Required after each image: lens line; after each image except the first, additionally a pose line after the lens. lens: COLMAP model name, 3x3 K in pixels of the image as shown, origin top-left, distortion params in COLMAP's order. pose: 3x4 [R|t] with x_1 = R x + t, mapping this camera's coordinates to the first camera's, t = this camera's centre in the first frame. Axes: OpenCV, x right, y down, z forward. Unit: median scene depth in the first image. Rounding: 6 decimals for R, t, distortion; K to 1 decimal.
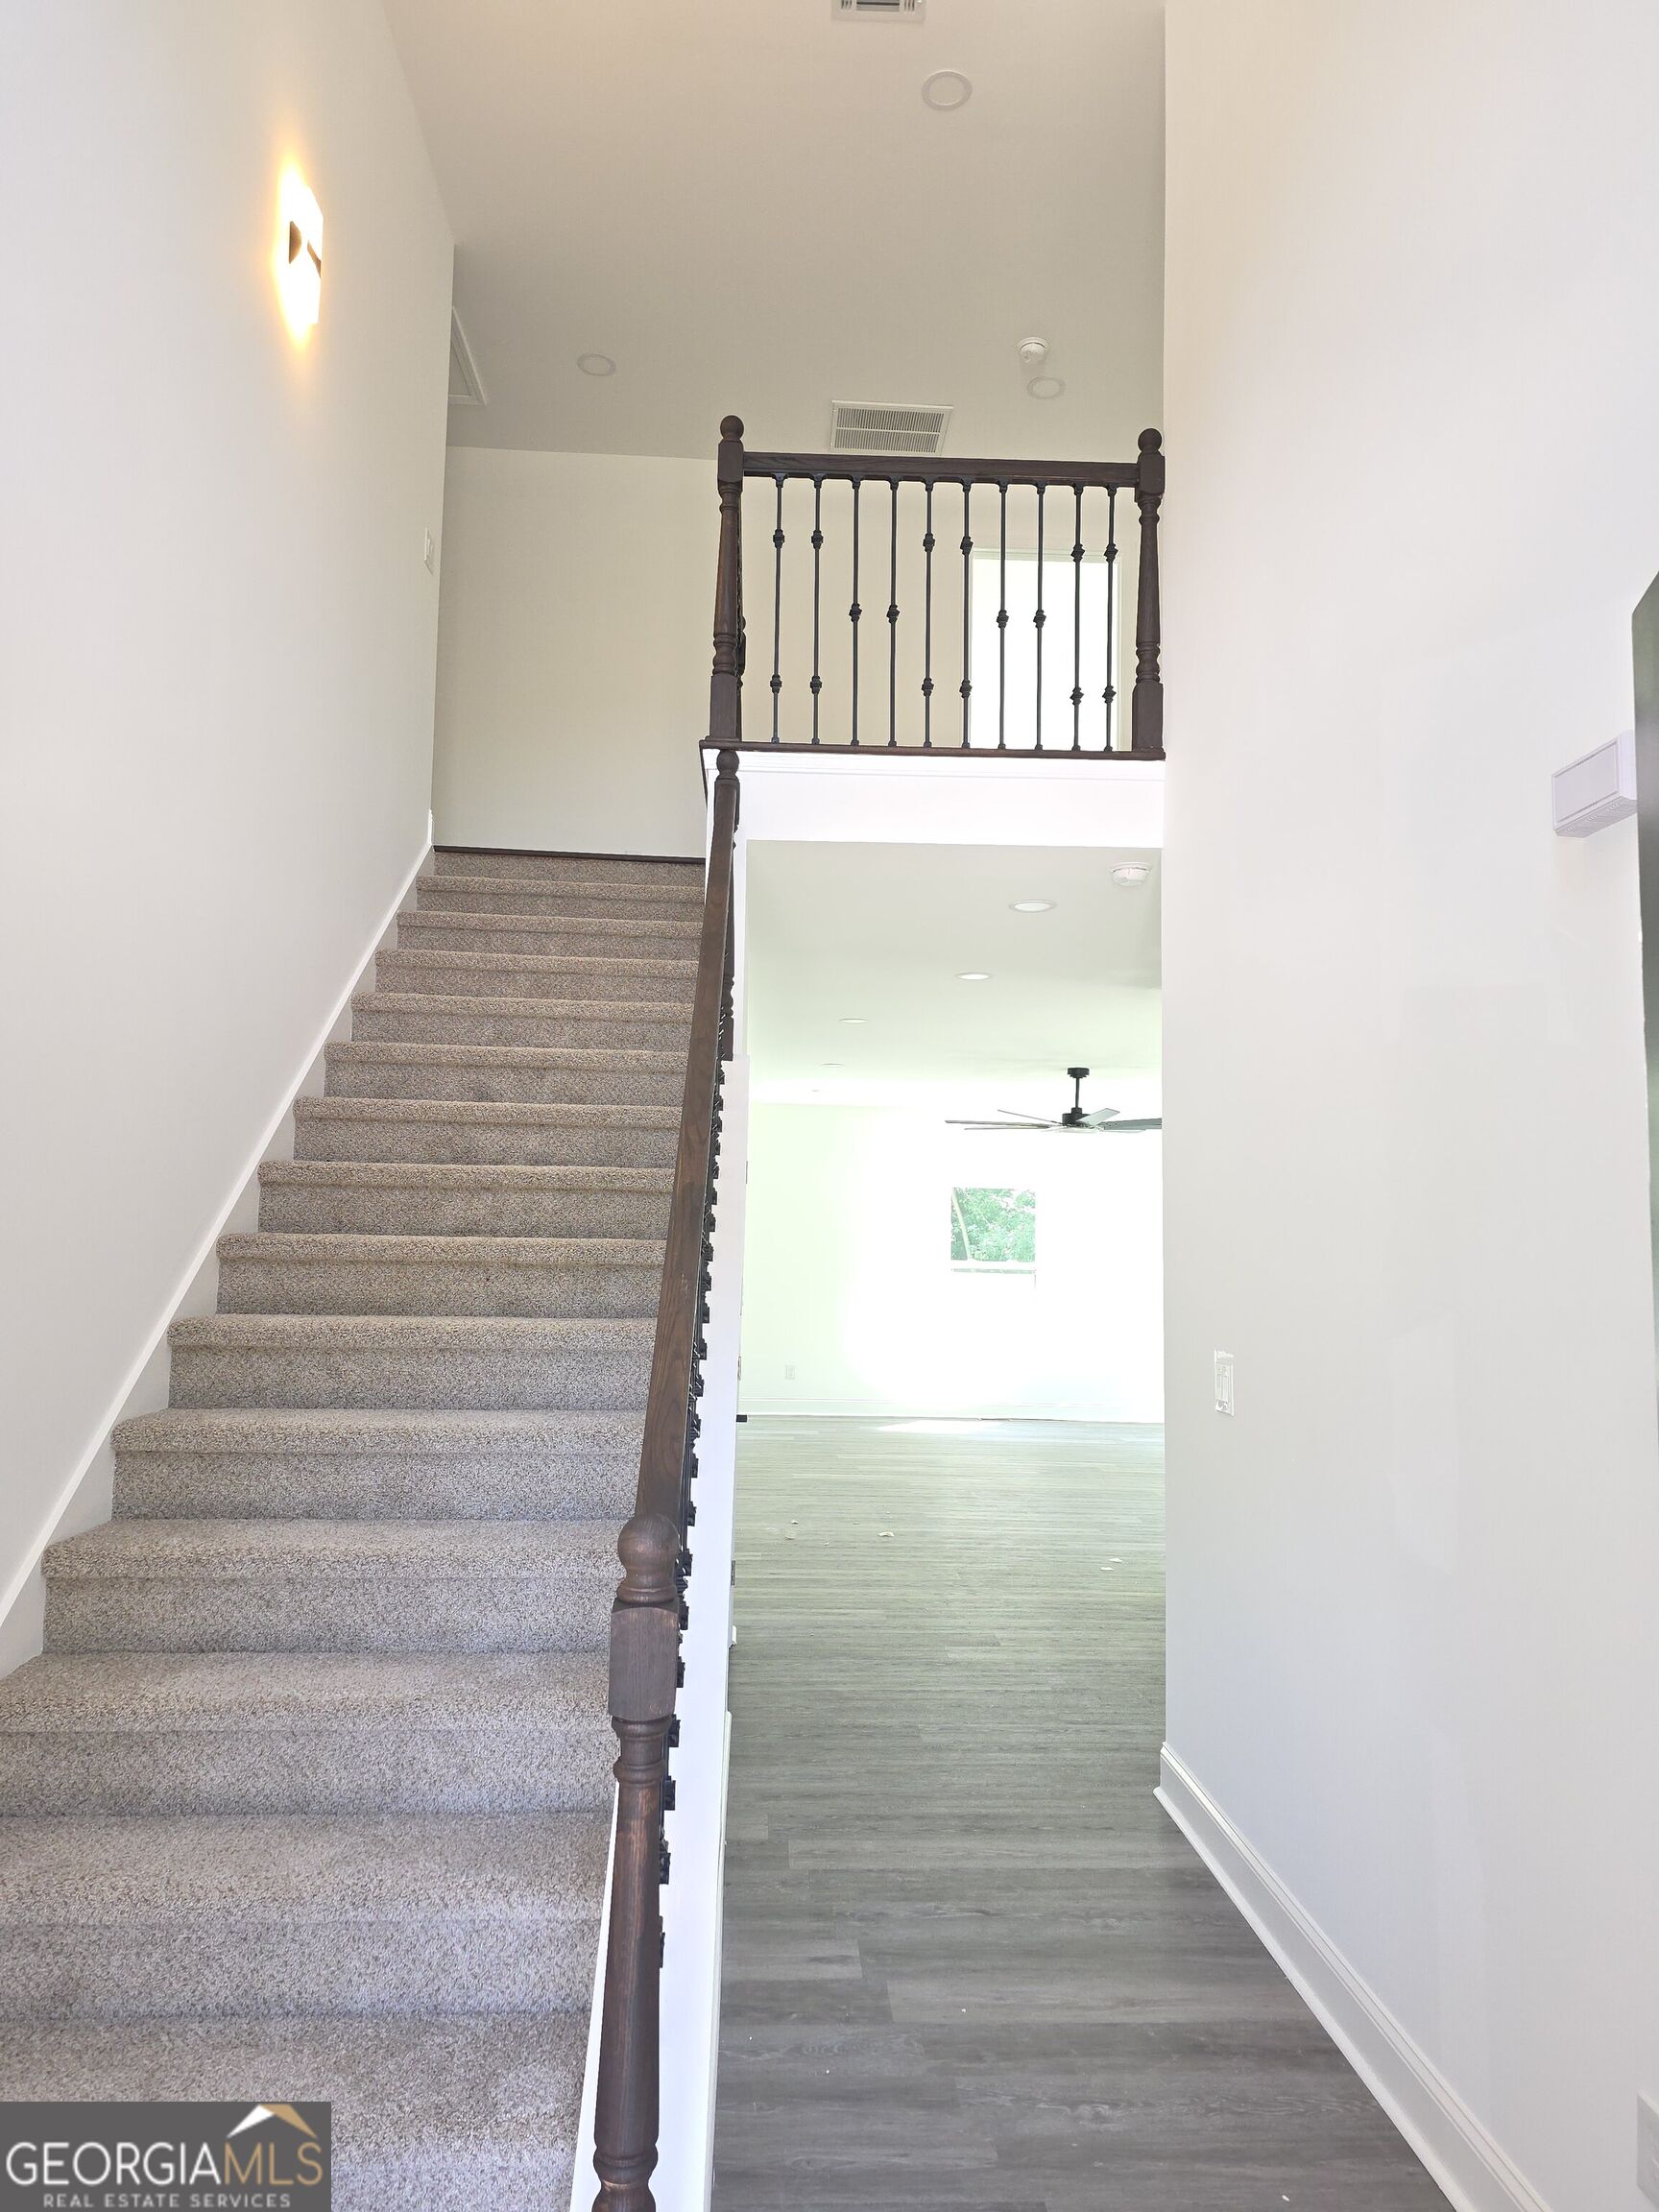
lens RADIAL K [[1464.7, 0, 829.5], [0, 1464.7, 1106.0], [0, 0, 1]] dist [0.120899, -0.158115]
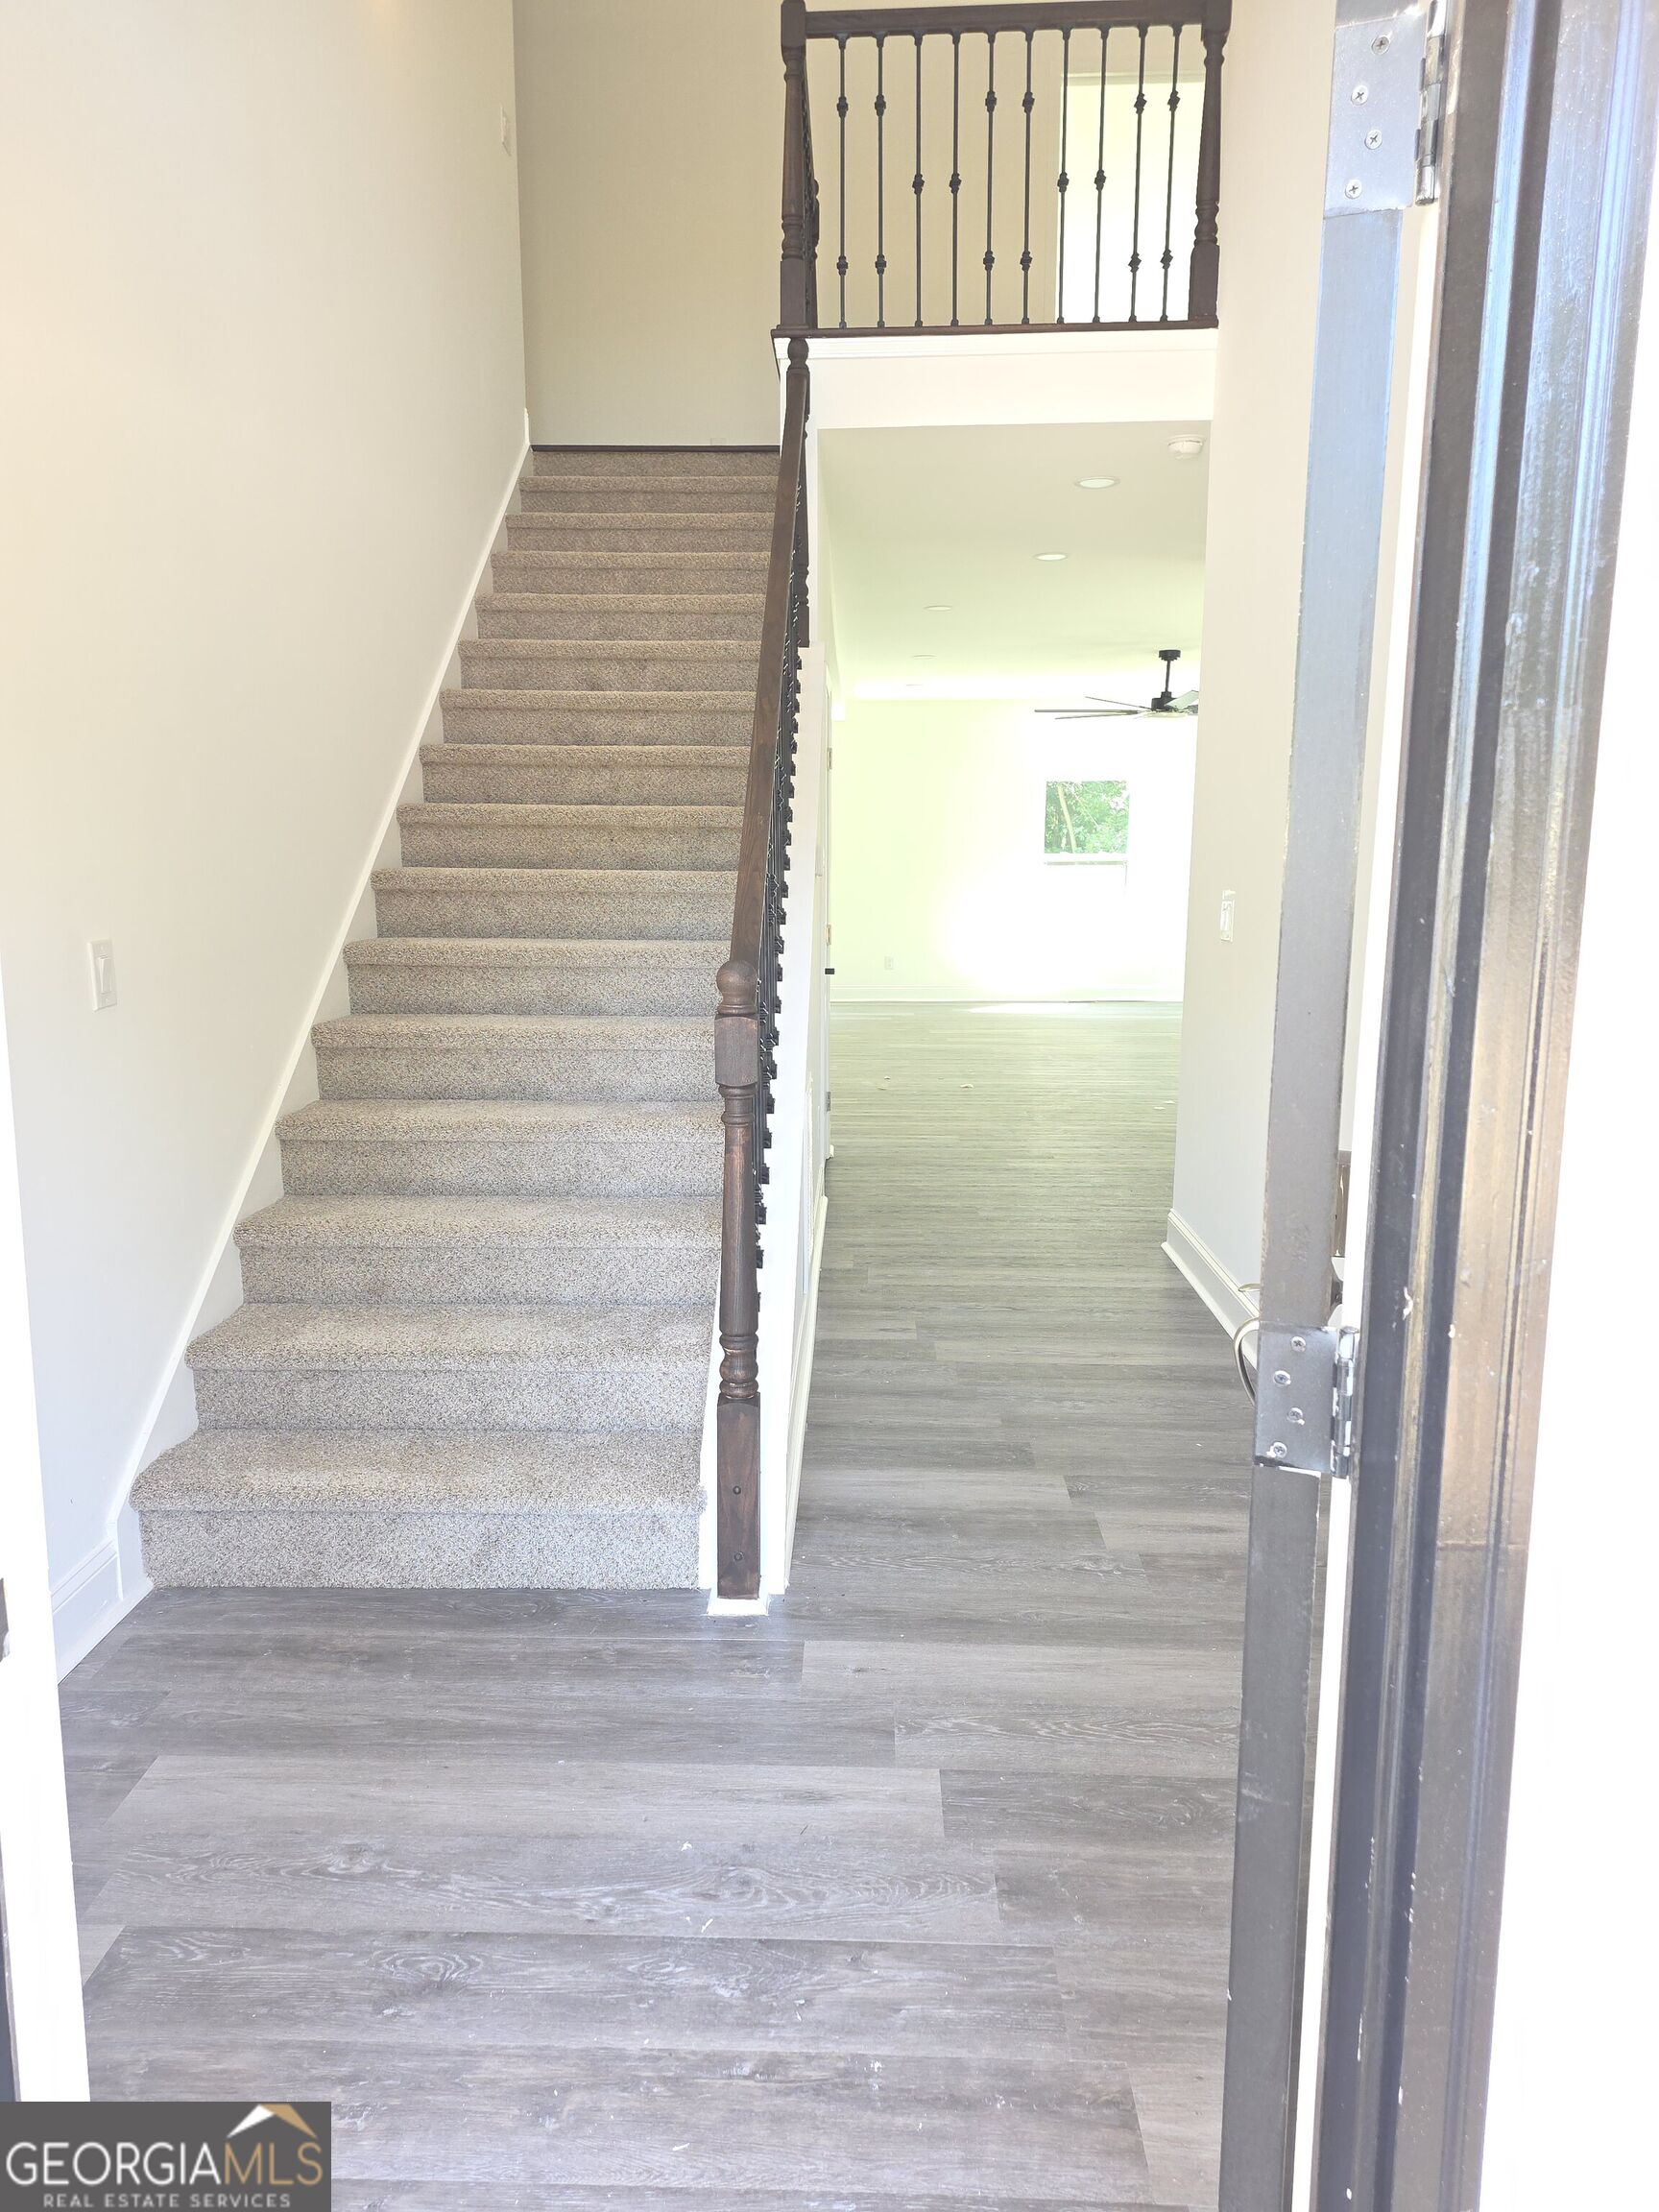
lens RADIAL K [[1478.6, 0, 823.5], [0, 1478.6, 1092.8], [0, 0, 1]] dist [0.092503, -0.075871]
pose [[0.996801, -0.007203, -0.079592, 0.035362], [0.026847, 0.968235, 0.248596, 0.017062], [0.075273, -0.249937, 0.965332, -0.201483]]
